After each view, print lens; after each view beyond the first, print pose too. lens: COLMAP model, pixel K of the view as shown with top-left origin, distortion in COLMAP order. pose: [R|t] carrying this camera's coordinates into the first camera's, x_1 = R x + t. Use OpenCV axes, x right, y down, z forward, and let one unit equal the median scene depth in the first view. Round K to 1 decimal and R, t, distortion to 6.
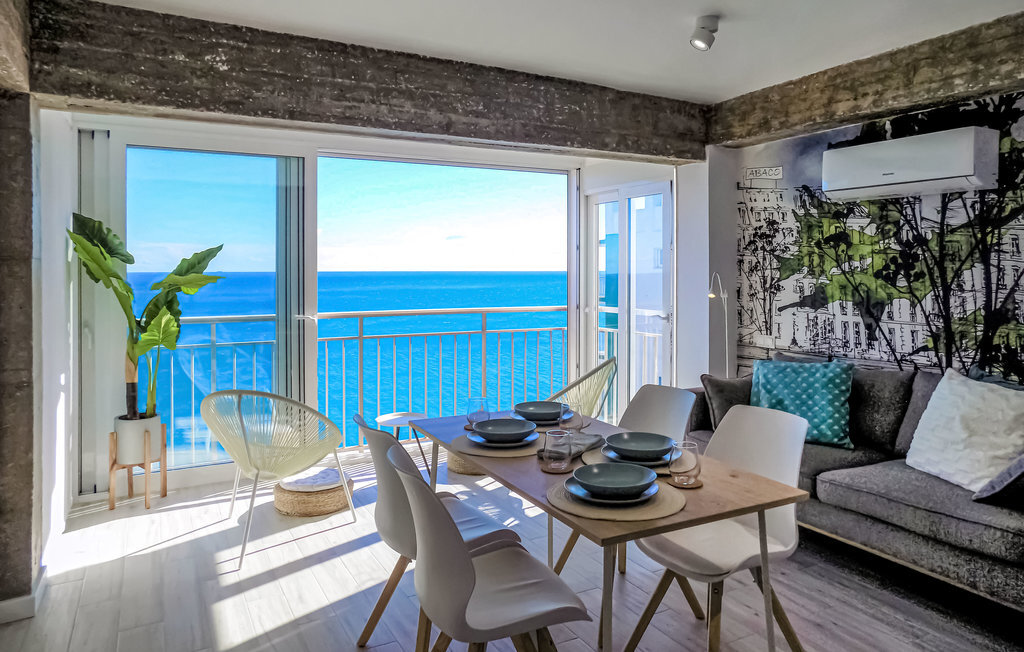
lens RADIAL K [[705.1, 0, 518.7], [0, 705.1, 327.4], [0, 0, 1]] dist [-0.002553, 0.013818]
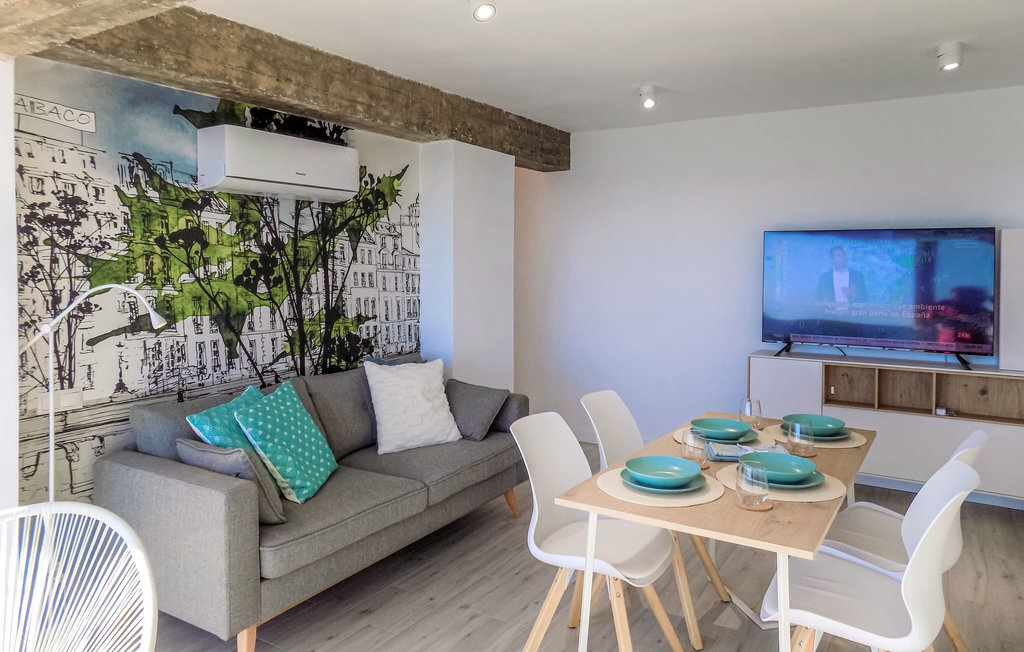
lens RADIAL K [[705.1, 0, 515.5], [0, 705.1, 303.6], [0, 0, 1]] dist [-0.002553, 0.013818]
pose [[-0.498882, -0.053064, 0.865044, -0.406855], [0.070347, 0.992351, 0.101444, -0.111080], [-0.863810, 0.111462, -0.491334, 1.132717]]
